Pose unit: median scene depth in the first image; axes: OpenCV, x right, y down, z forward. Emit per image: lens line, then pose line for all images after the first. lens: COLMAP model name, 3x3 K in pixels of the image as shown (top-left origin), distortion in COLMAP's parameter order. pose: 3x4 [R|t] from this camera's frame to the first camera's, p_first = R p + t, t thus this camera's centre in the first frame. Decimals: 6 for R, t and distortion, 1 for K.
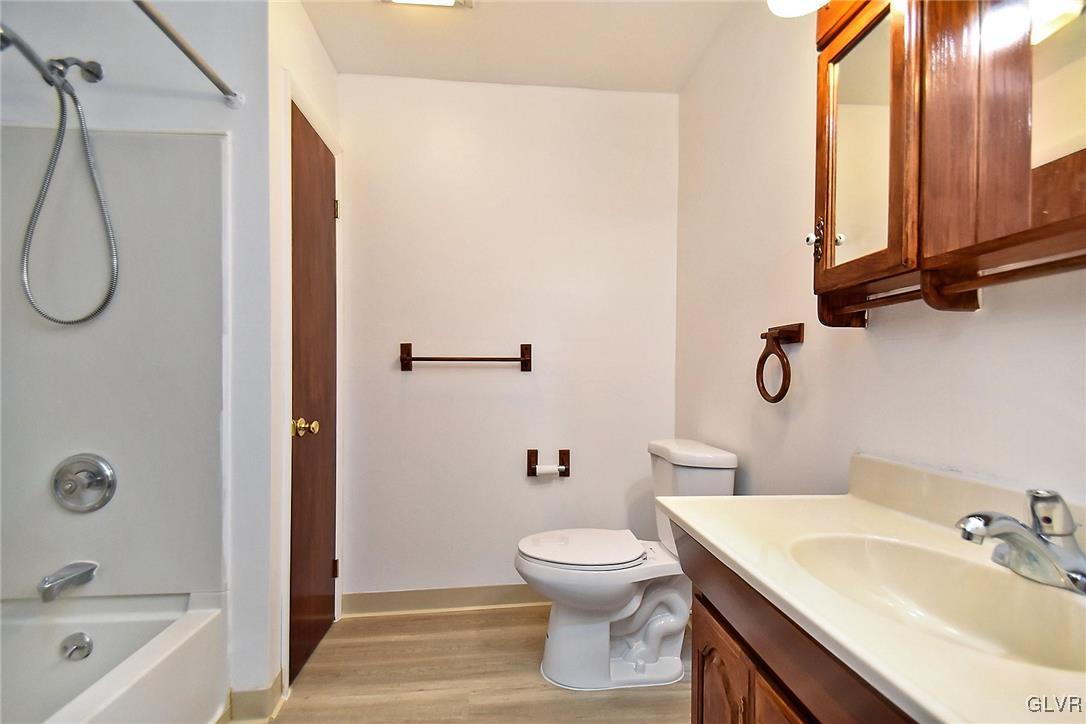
lens RADIAL K [[494.5, 0, 543.1], [0, 494.5, 372.0], [0, 0, 1]] dist [0.028749, -0.017029]
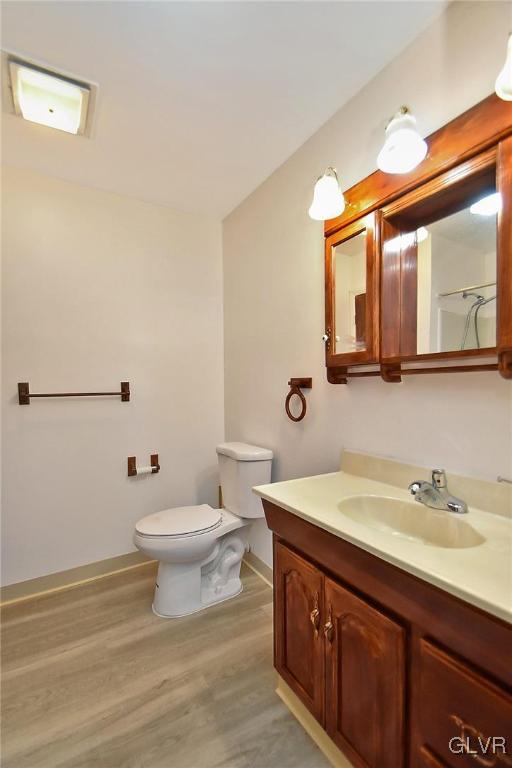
lens RADIAL K [[349.7, 0, 234.4], [0, 349.7, 381.6], [0, 0, 1]] dist [0.028749, -0.017029]
pose [[0.912162, -0.018473, 0.409414, -0.216187], [0.017207, 0.999829, 0.006777, -0.080972], [-0.409469, 0.000863, 0.912324, -0.044166]]
